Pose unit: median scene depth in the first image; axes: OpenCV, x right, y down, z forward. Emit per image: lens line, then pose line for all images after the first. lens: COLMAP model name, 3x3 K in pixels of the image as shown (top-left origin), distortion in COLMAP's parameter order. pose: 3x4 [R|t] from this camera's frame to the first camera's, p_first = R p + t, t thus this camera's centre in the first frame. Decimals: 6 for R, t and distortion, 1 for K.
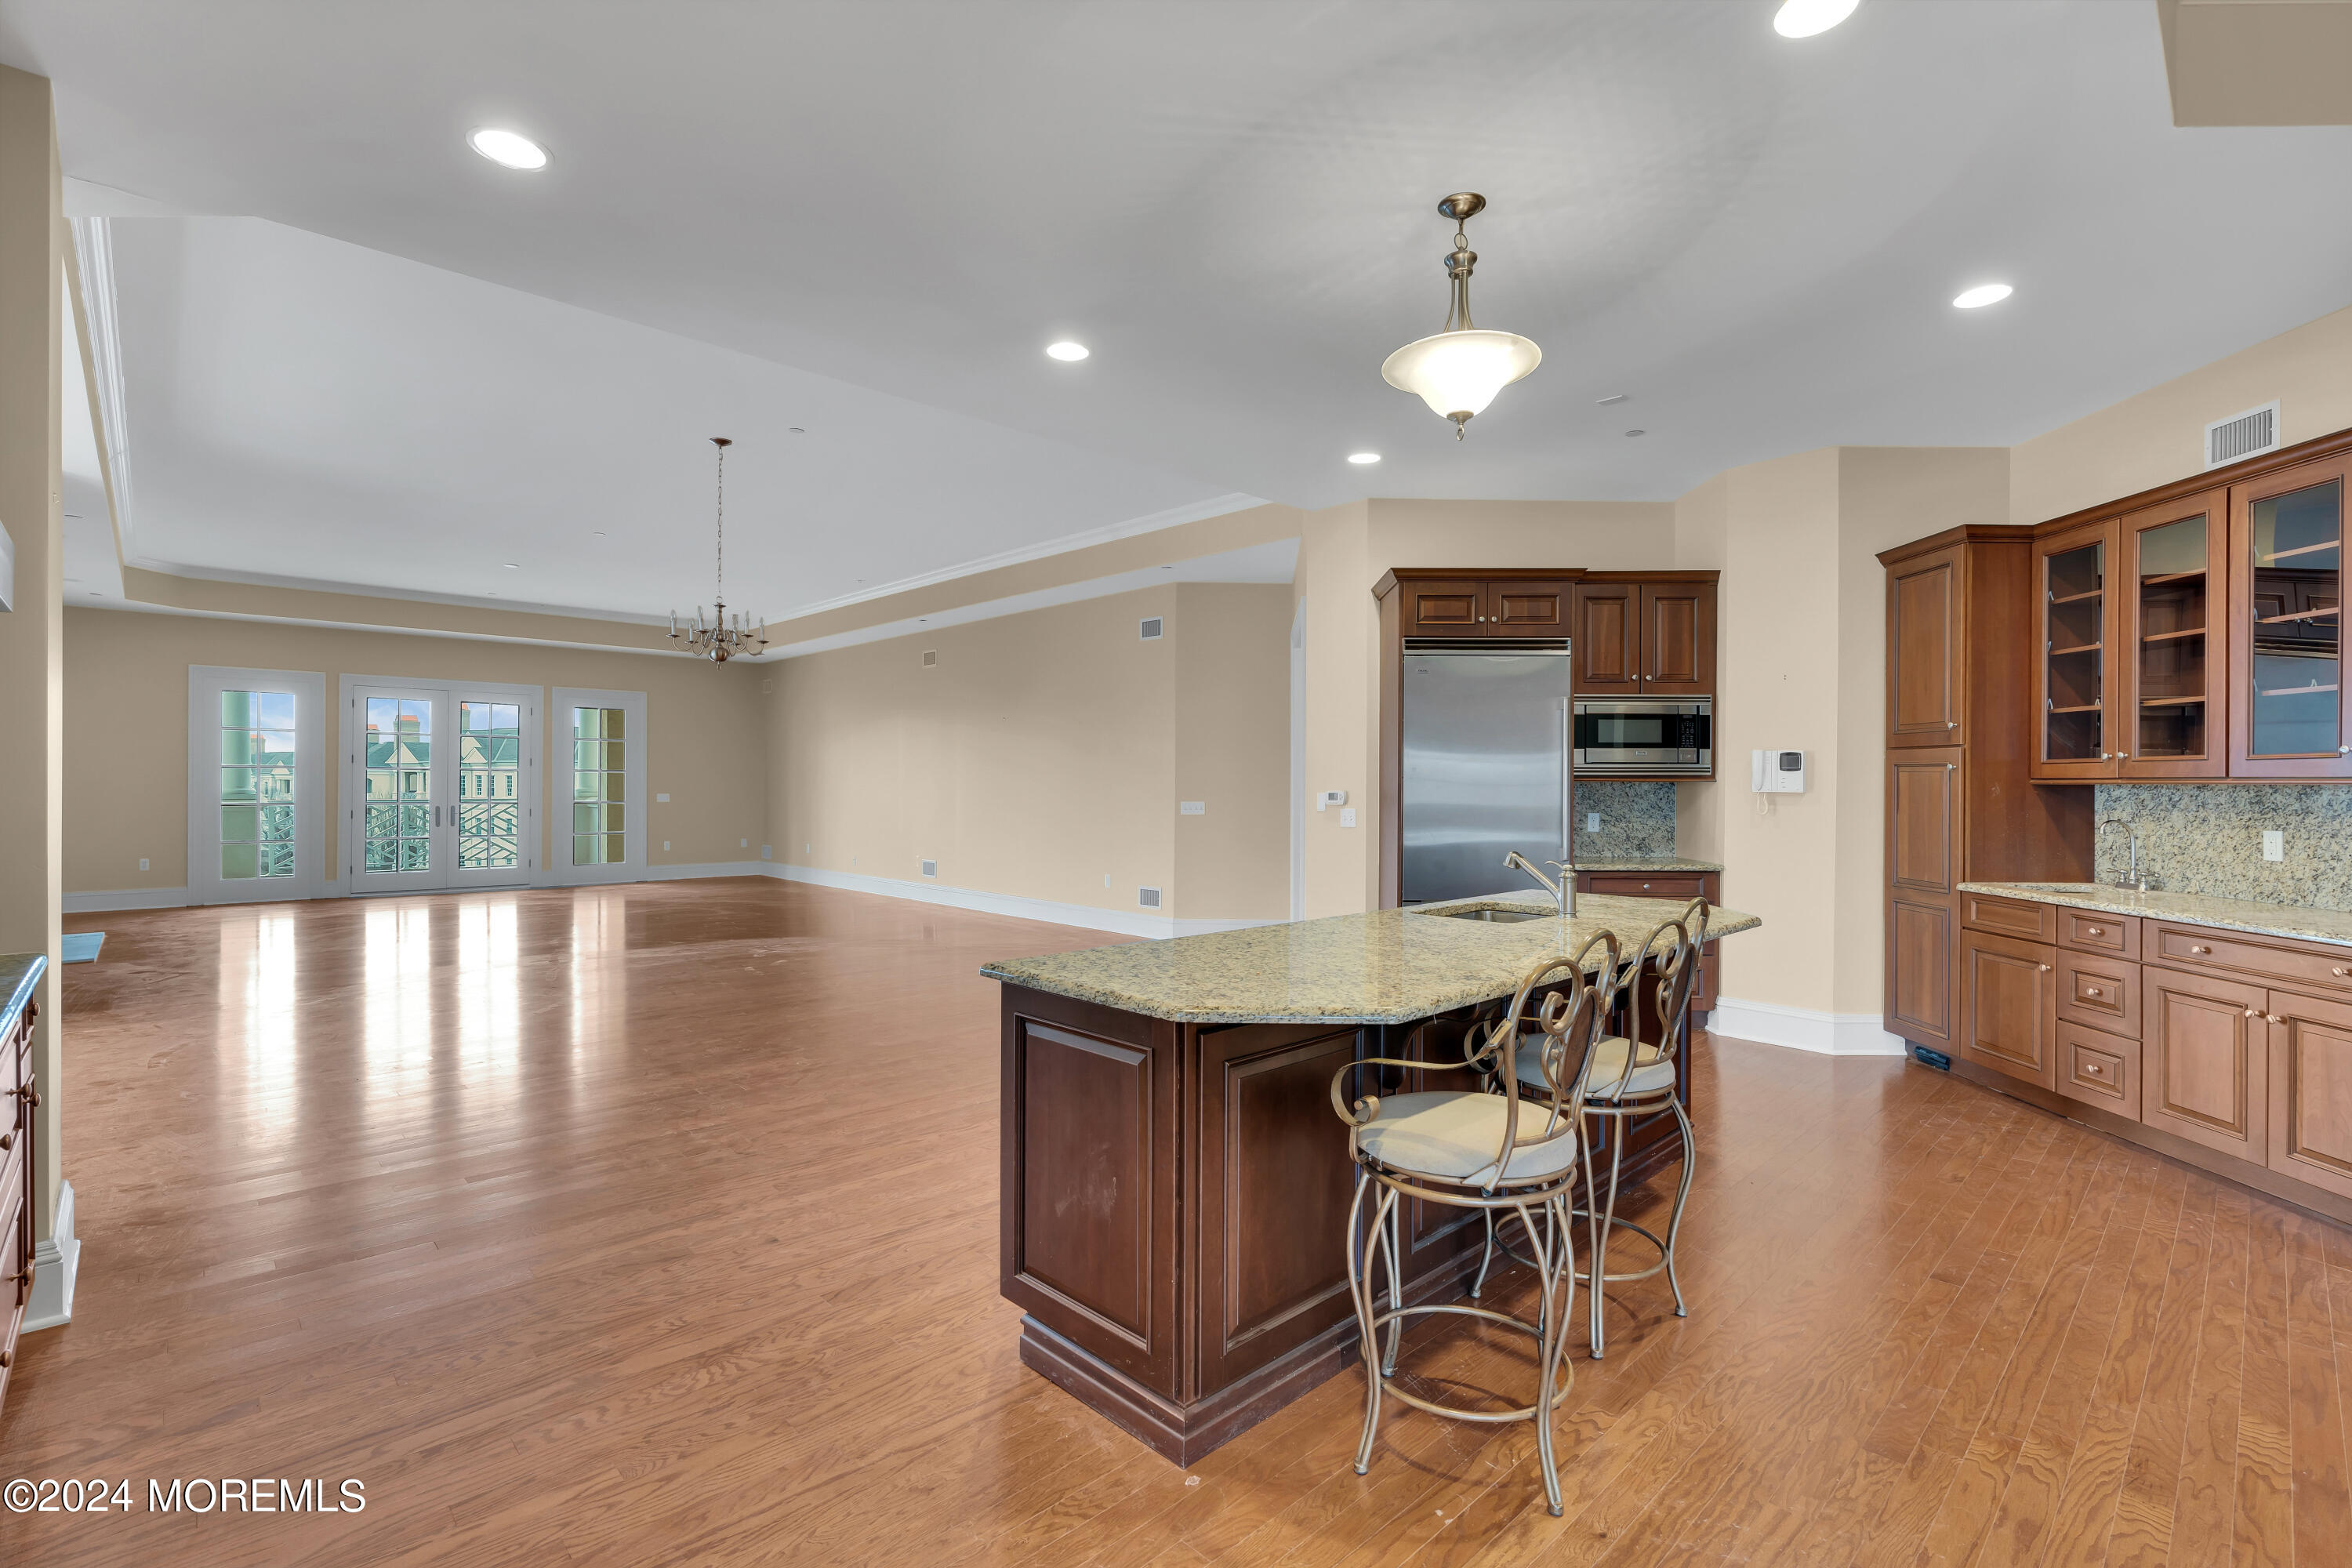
lens RADIAL K [[1070.9, 0, 1175.2], [0, 1070.9, 780.9], [0, 0, 1]] dist [-0.008905, 0.003067]
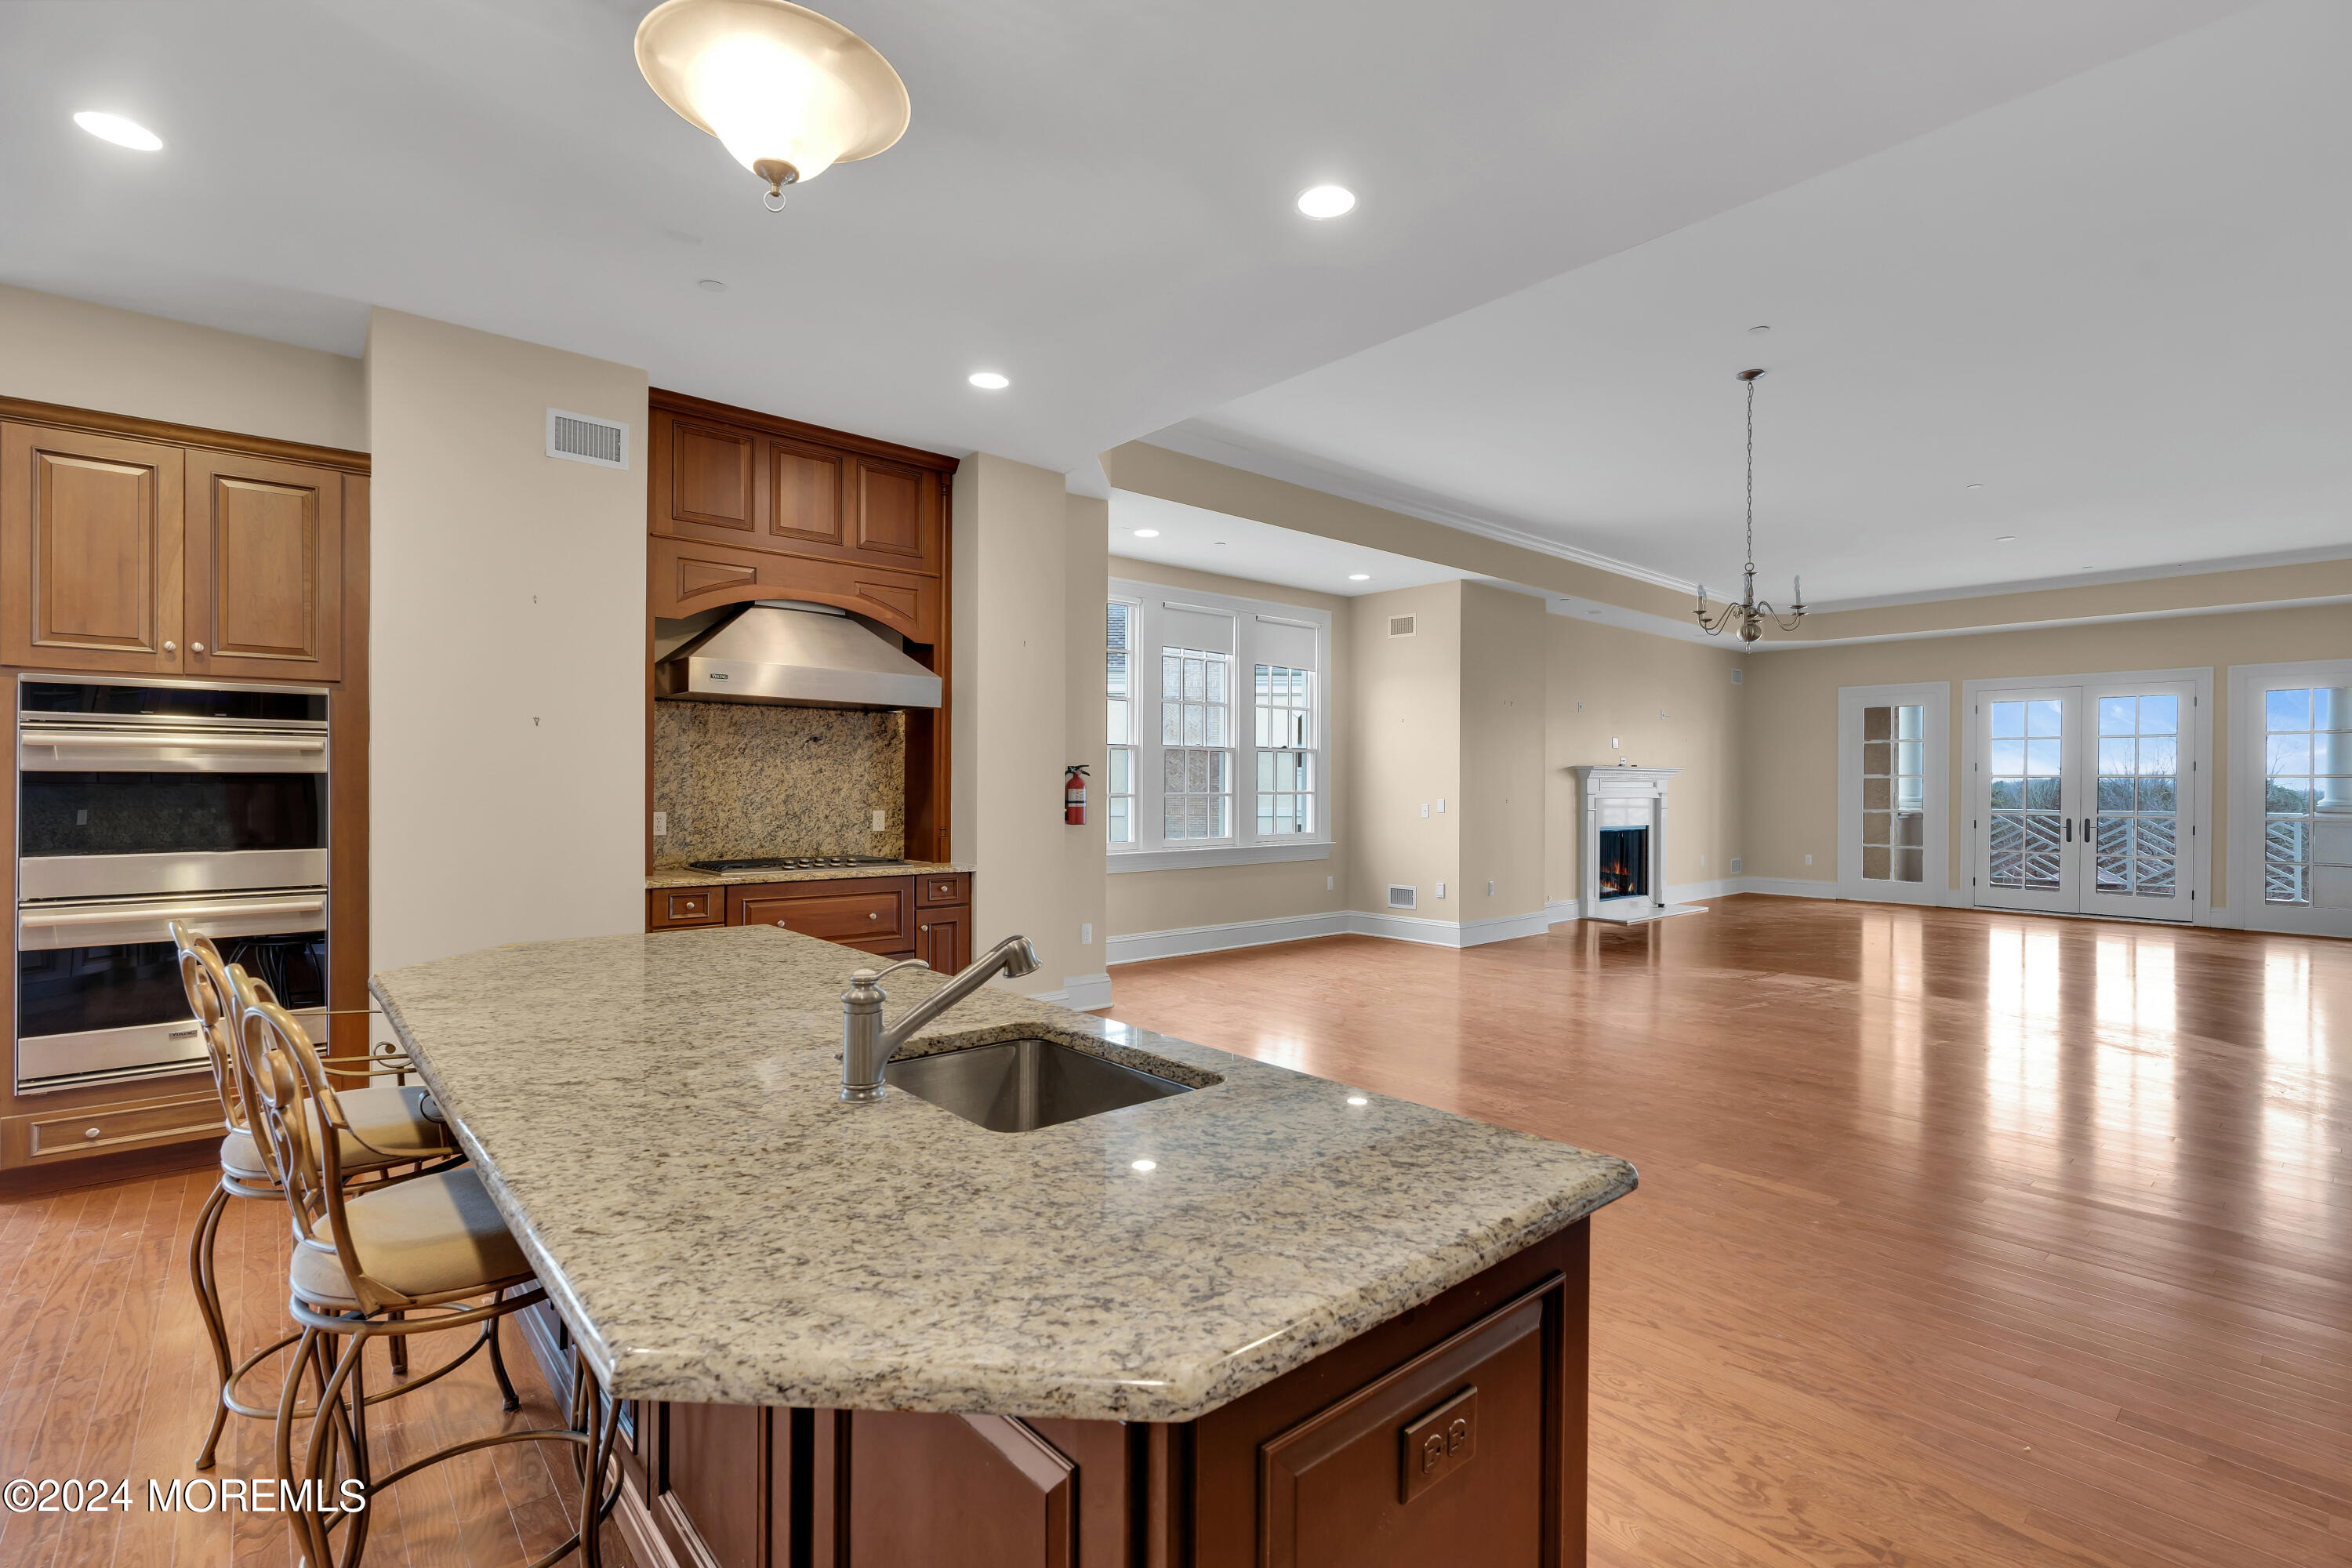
lens RADIAL K [[1070.9, 0, 1168.2], [0, 1070.9, 786.4], [0, 0, 1]] dist [-0.008905, 0.003067]
pose [[-0.049956, -0.000090, -0.998751, 0.221900], [-0.008729, 0.999962, 0.000346, 0.003007], [0.998713, 0.008735, -0.049955, 0.306987]]
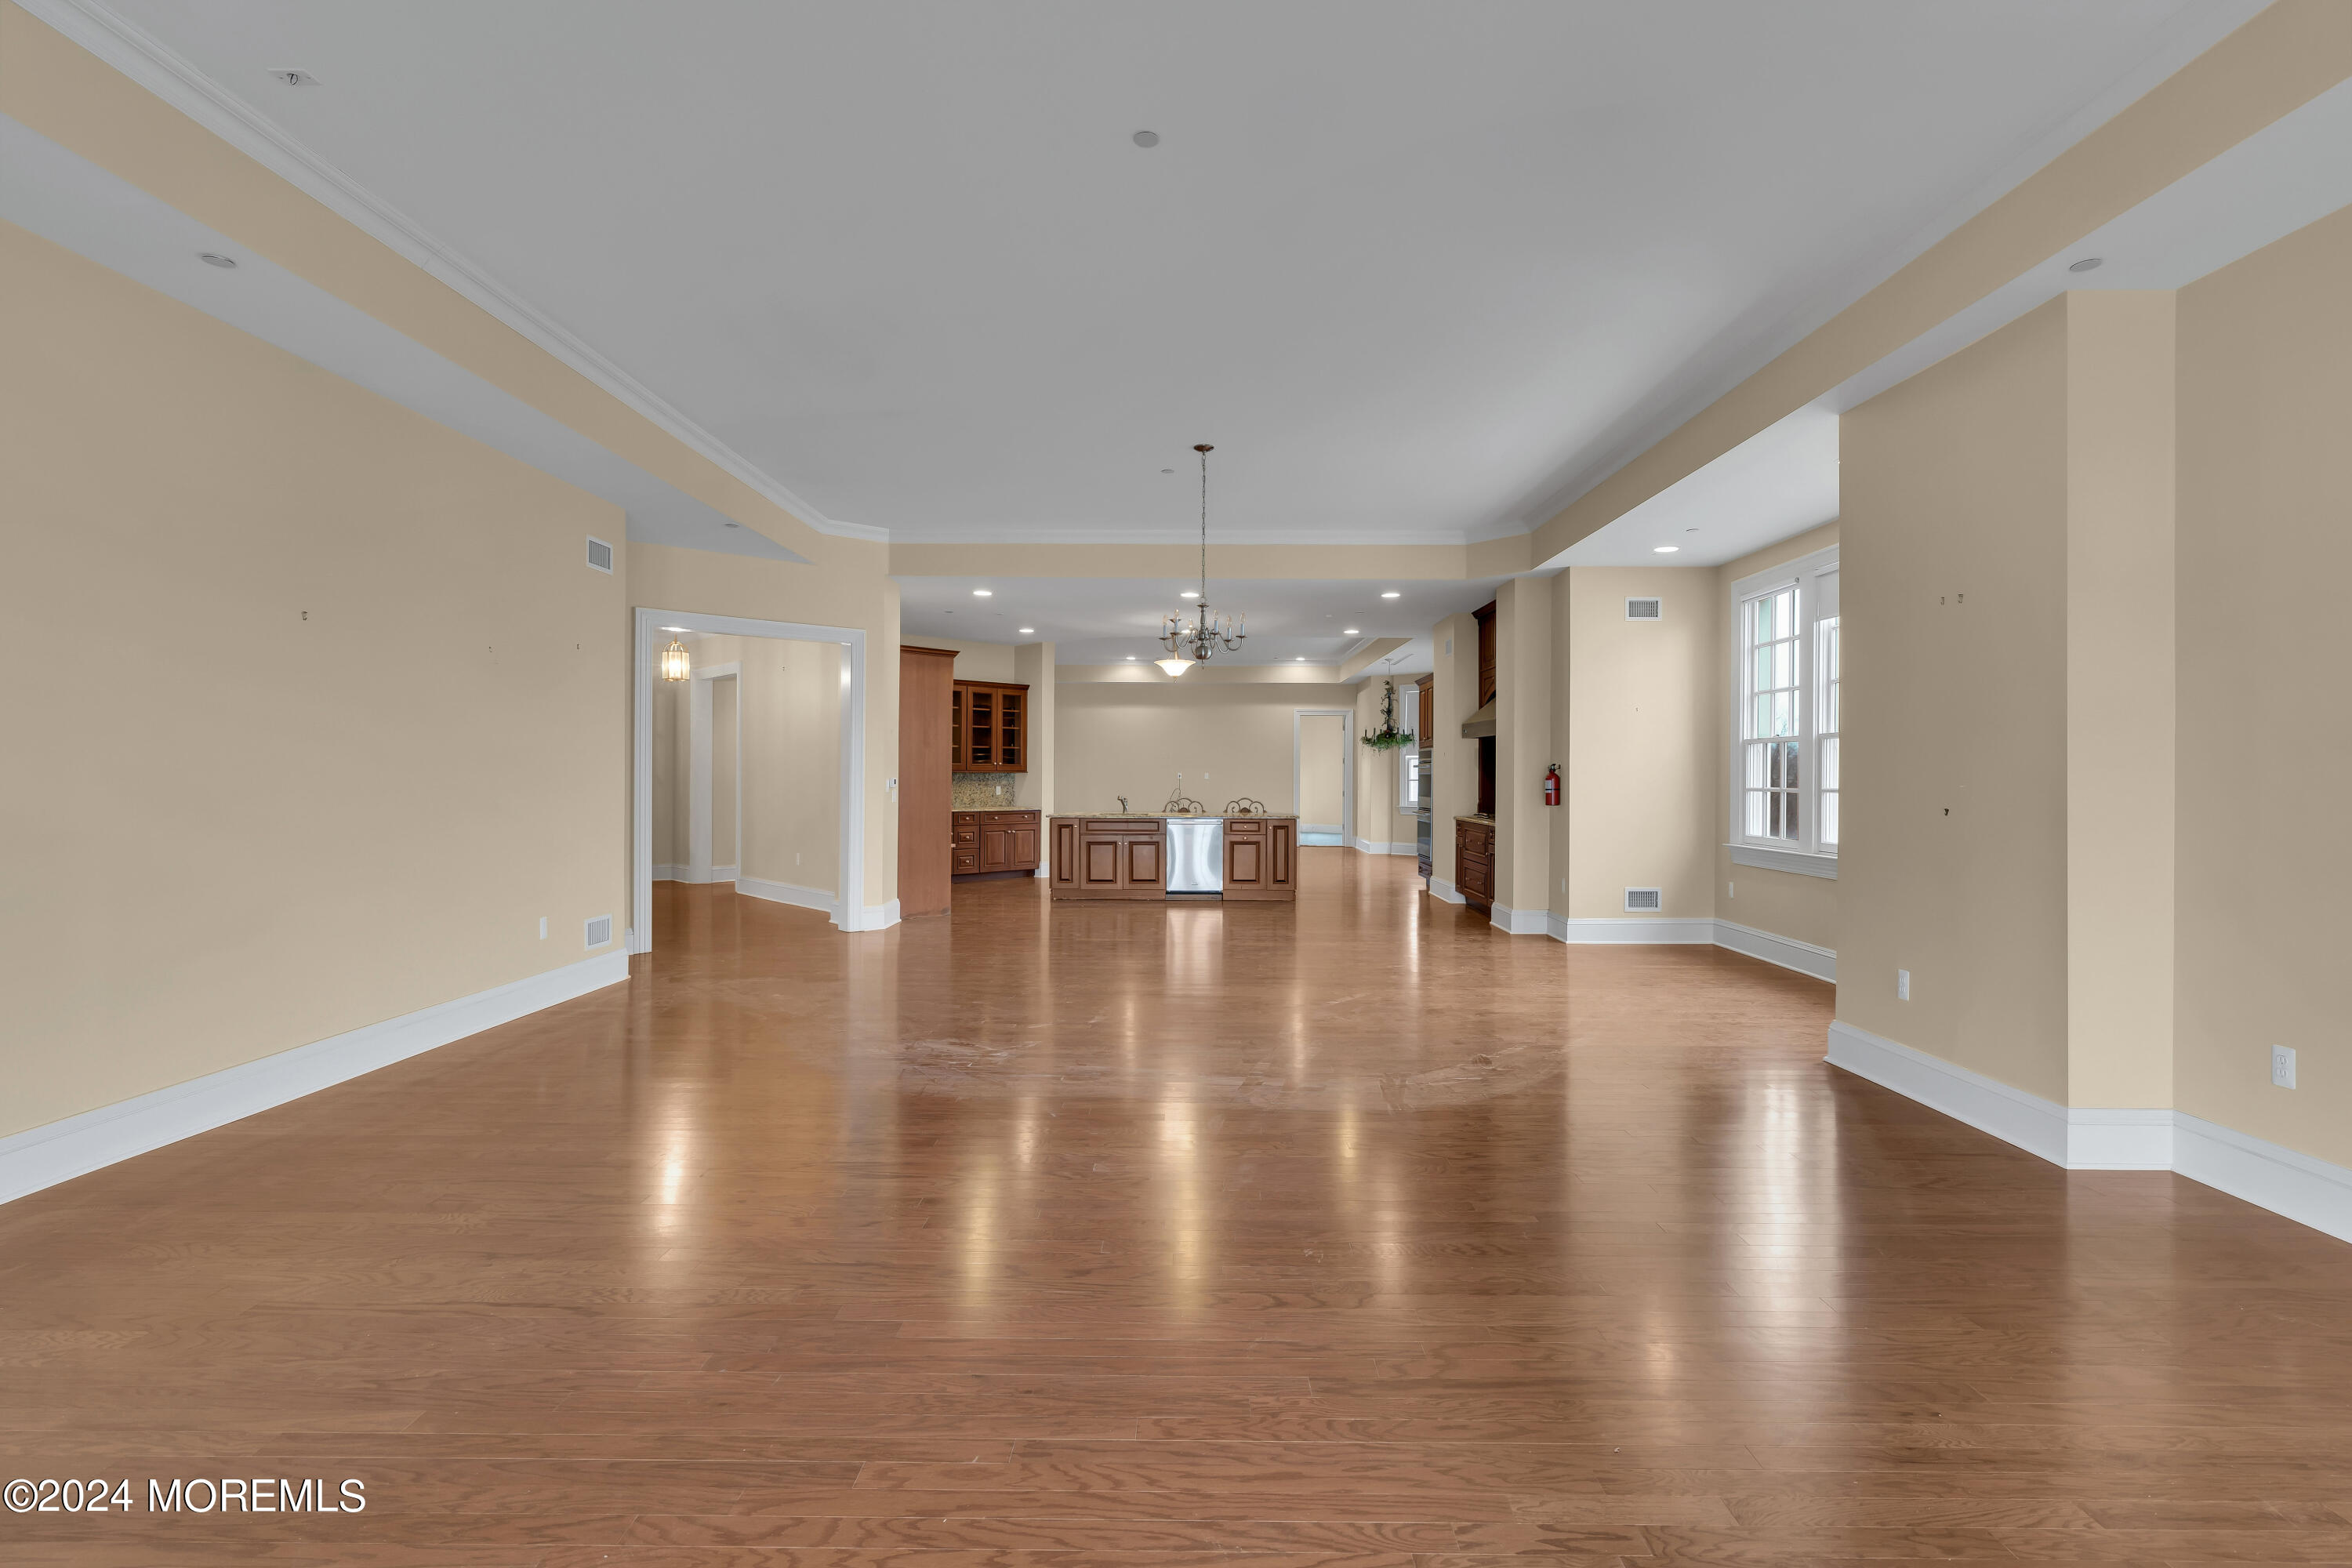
lens RADIAL K [[1070.9, 0, 1183.9], [0, 1070.9, 771.6], [0, 0, 1]] dist [-0.008905, 0.003067]
pose [[-0.717591, -0.004139, 0.696452, -0.603450], [-0.005423, 0.999985, 0.000355, -0.000087], [-0.696444, -0.003522, -0.717603, 0.927781]]
